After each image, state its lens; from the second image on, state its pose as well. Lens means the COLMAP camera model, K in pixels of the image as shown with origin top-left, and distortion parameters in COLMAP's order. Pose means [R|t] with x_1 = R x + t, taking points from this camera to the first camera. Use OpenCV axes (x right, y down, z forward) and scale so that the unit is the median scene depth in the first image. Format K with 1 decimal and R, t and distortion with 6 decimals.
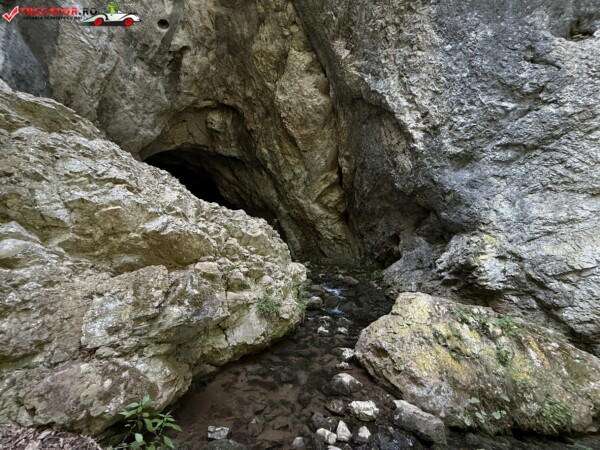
lens RADIAL K [[239.2, 0, 299.4], [0, 239.2, 225.1], [0, 0, 1]] dist [0.000146, 0.000584]
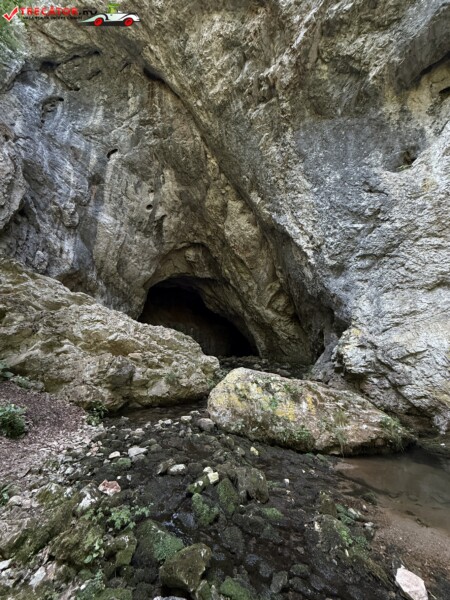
lens RADIAL K [[239.2, 0, 225.0], [0, 239.2, 300.0], [0, 0, 1]] dist [0.000146, 0.000584]
pose [[0.937682, -0.108083, -0.330257, 0.457446], [0.068246, 0.989168, -0.129957, 0.007169], [0.340726, 0.099320, 0.934902, -0.317268]]
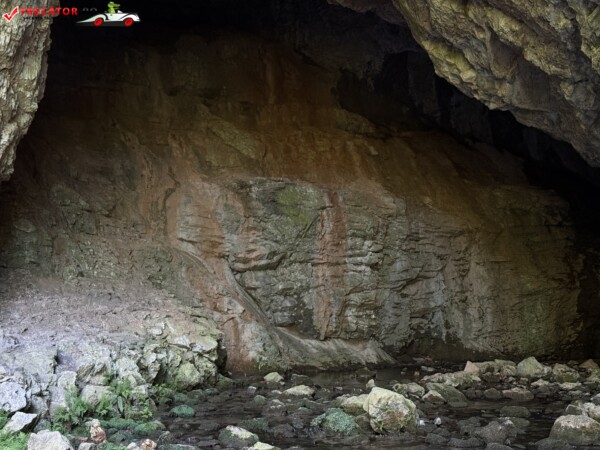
lens RADIAL K [[840.1, 0, 295.1], [0, 840.1, 227.0], [0, 0, 1]] dist [0.141880, -0.138444]
pose [[0.820062, -0.086418, -0.565712, -0.069352], [0.087214, 0.995858, -0.025701, 0.030433], [0.565590, -0.028261, 0.824202, 0.864757]]
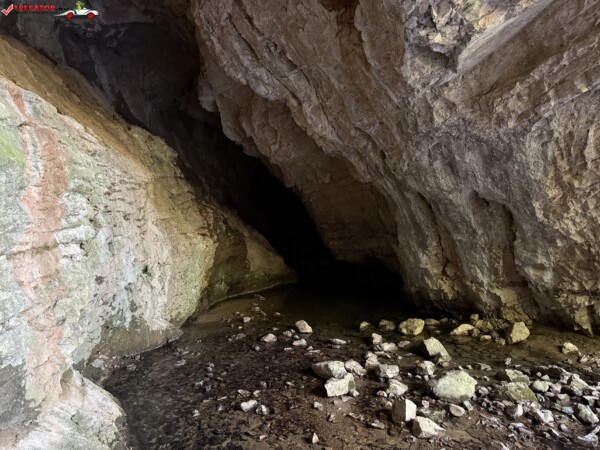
lens RADIAL K [[422.1, 0, 301.3], [0, 422.1, 224.6], [0, 0, 1]] dist [0.058650, -0.067964]
pose [[0.836115, -0.045796, 0.546640, -1.362822], [-0.049153, 0.986246, 0.157807, -0.056770], [-0.546348, -0.158813, 0.822364, 2.242066]]
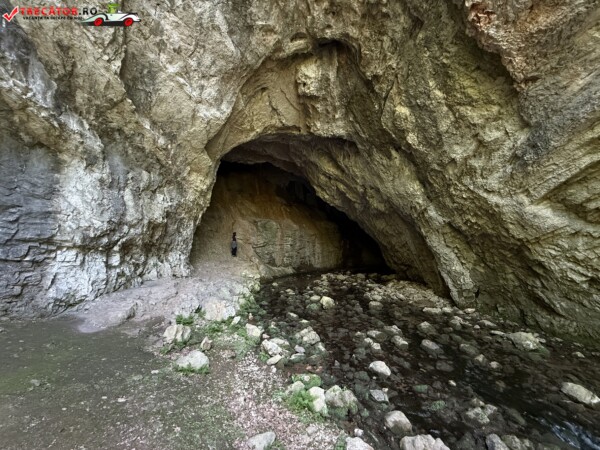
lens RADIAL K [[239.2, 0, 299.4], [0, 239.2, 225.1], [0, 0, 1]] dist [0.000146, 0.000584]
pose [[0.936960, -0.049965, -0.345845, -0.346519], [0.061690, 0.997831, 0.022969, -0.152790], [0.343947, -0.042856, 0.938010, 0.756943]]
